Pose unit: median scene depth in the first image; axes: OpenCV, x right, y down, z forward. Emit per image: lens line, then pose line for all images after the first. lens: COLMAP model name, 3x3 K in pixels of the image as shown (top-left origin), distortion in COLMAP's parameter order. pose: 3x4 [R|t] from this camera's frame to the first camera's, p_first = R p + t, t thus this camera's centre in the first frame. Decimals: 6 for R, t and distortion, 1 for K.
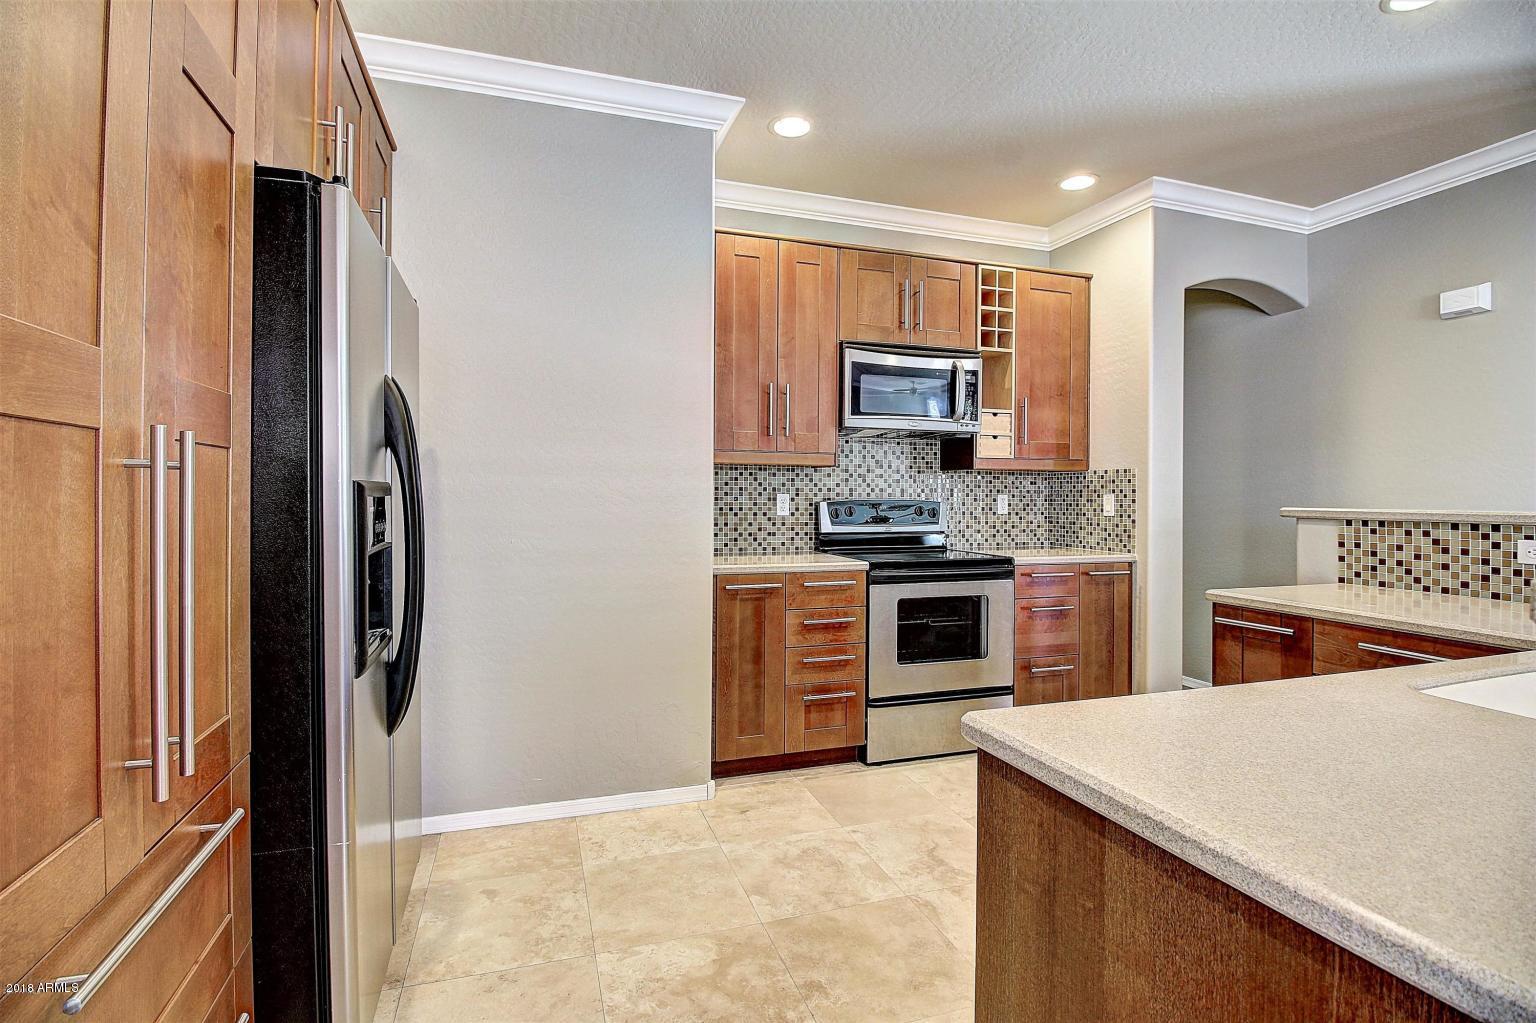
lens RADIAL K [[708.3, 0, 751.6], [0, 708.3, 494.0], [0, 0, 1]] dist [0.009706, -0.017084]
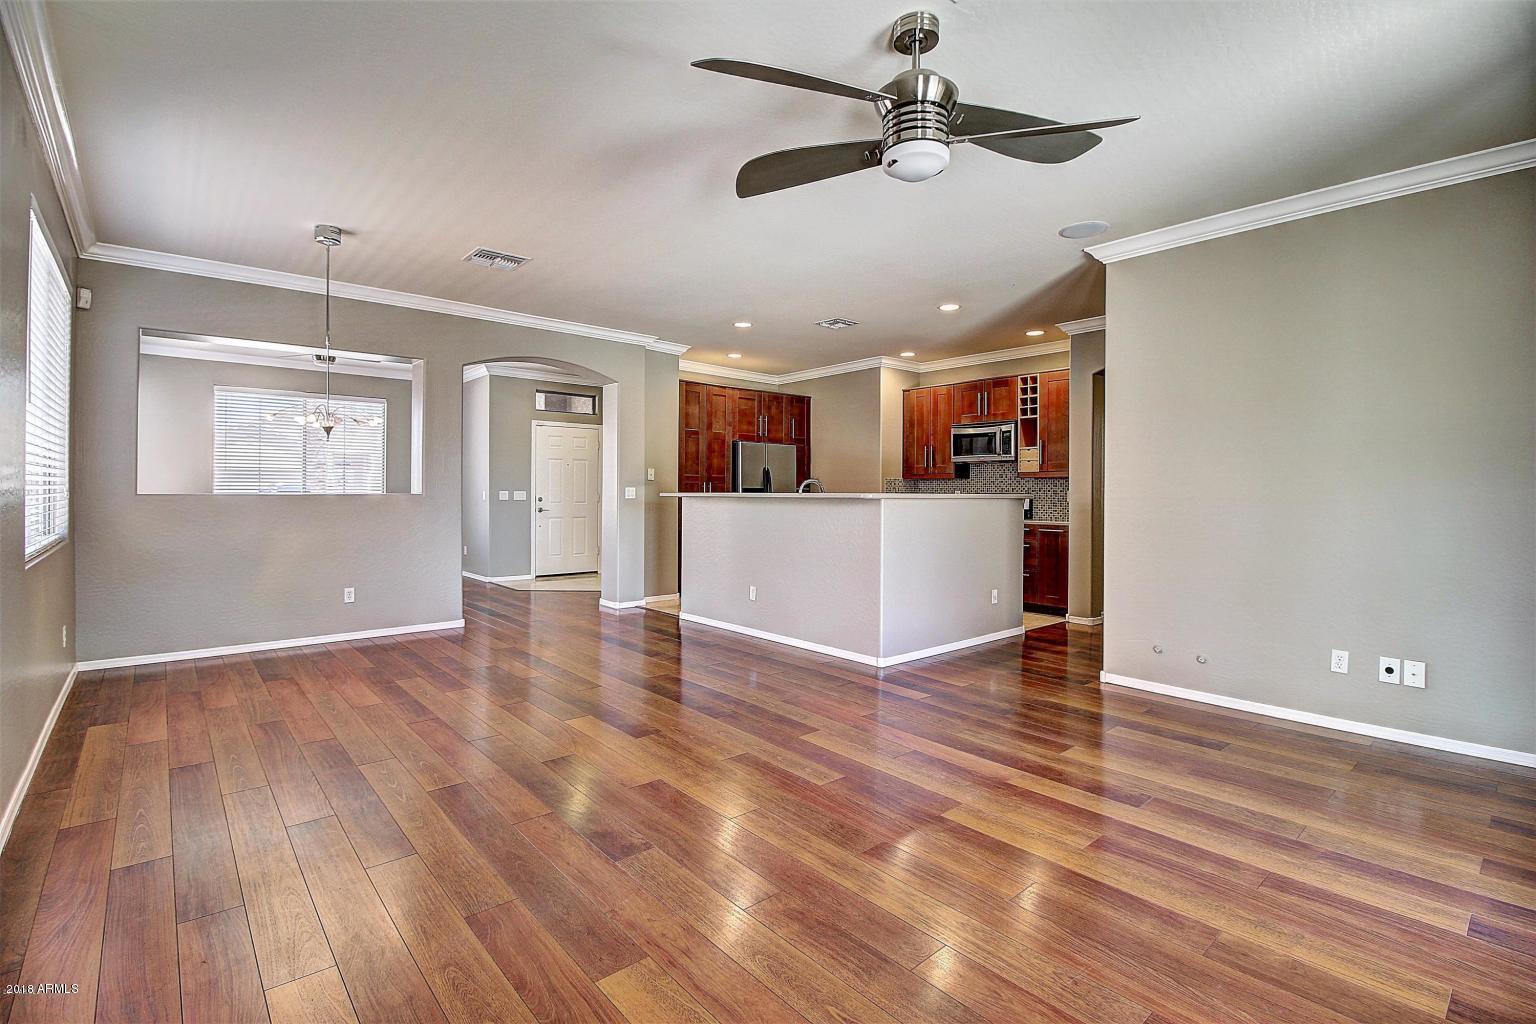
lens RADIAL K [[708.3, 0, 751.6], [0, 708.3, 494.5], [0, 0, 1]] dist [0.009706, -0.017084]
pose [[0.381866, -0.000780, -0.924217, 2.674040], [-0.003383, 0.999992, -0.002242, 0.027188], [0.924211, 0.003983, 0.381861, -0.658901]]
